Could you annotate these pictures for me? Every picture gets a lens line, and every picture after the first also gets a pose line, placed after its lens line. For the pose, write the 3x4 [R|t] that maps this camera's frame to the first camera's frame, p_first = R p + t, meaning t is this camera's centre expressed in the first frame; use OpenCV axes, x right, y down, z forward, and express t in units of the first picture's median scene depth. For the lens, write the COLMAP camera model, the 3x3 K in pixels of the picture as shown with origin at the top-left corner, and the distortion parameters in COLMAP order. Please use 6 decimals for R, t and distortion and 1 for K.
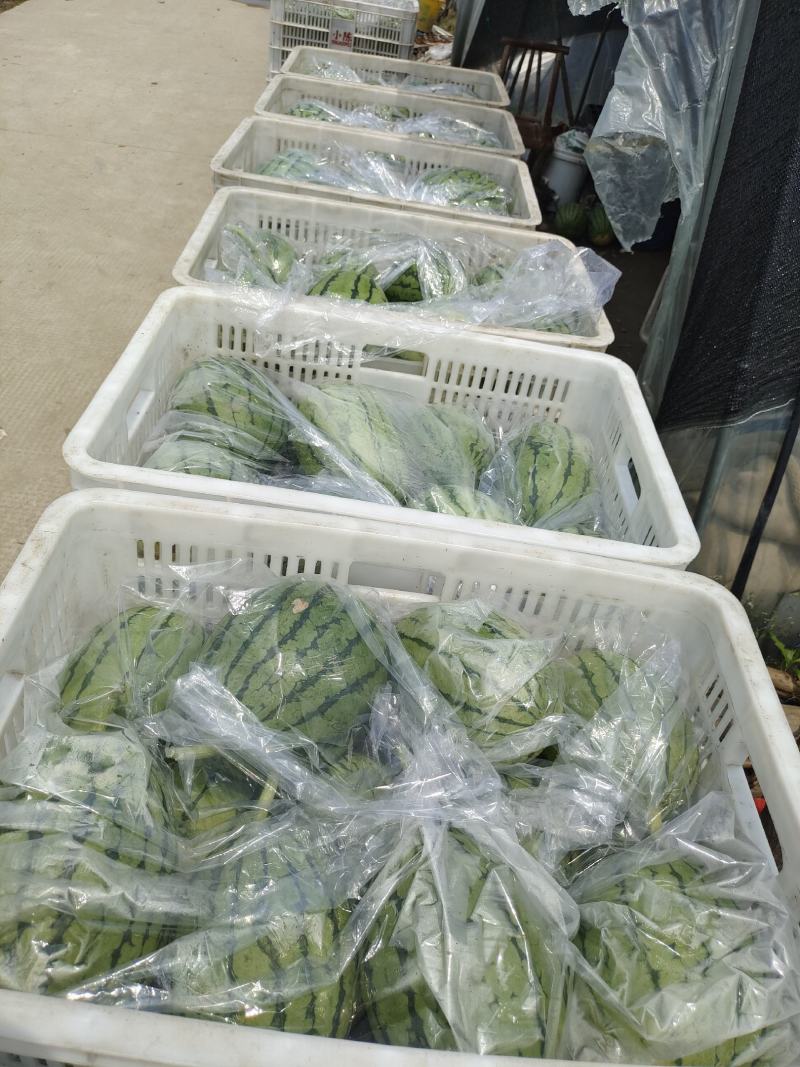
lens RADIAL K [[738.3, 0, 397.3], [0, 738.3, 506.5], [0, 0, 1]] dist [0.032139, -0.057104]
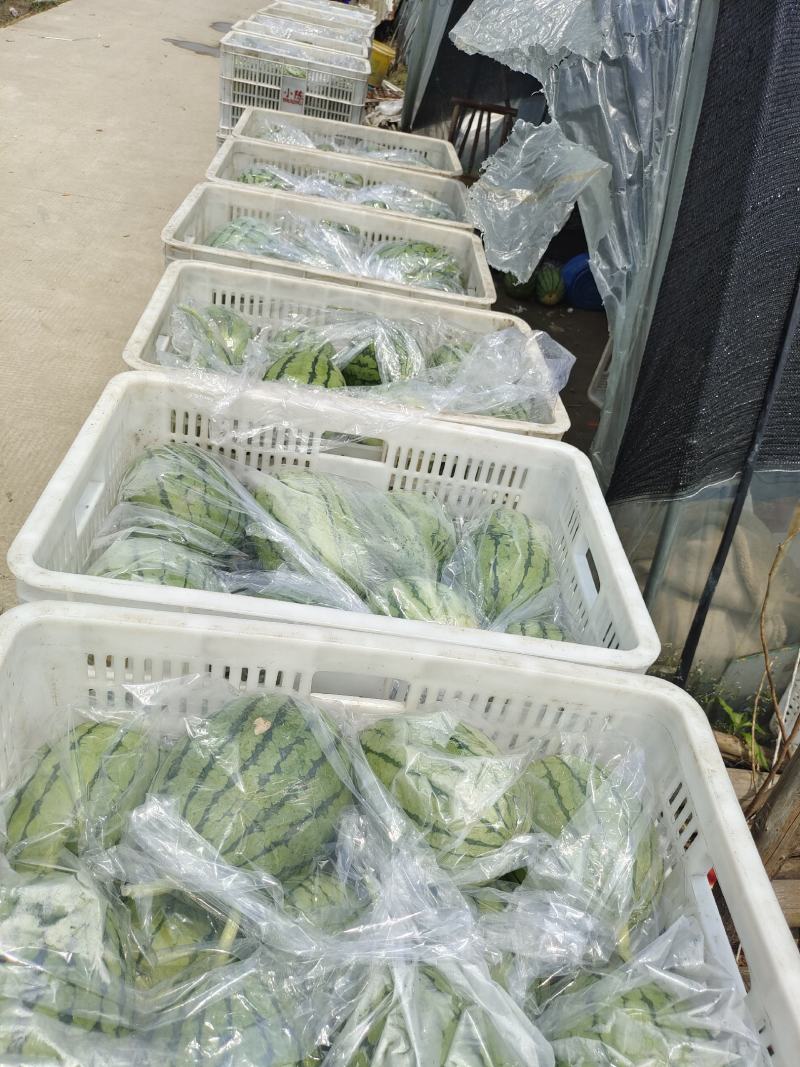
lens RADIAL K [[733.3, 0, 400.0], [0, 733.3, 533.5], [0, 0, 1]] dist [0.025920, -0.036349]
pose [[0.997450, -0.006676, 0.071058, -0.016648], [0.007370, 0.999928, -0.009498, -0.097295], [-0.070990, 0.009998, 0.997427, 0.023193]]
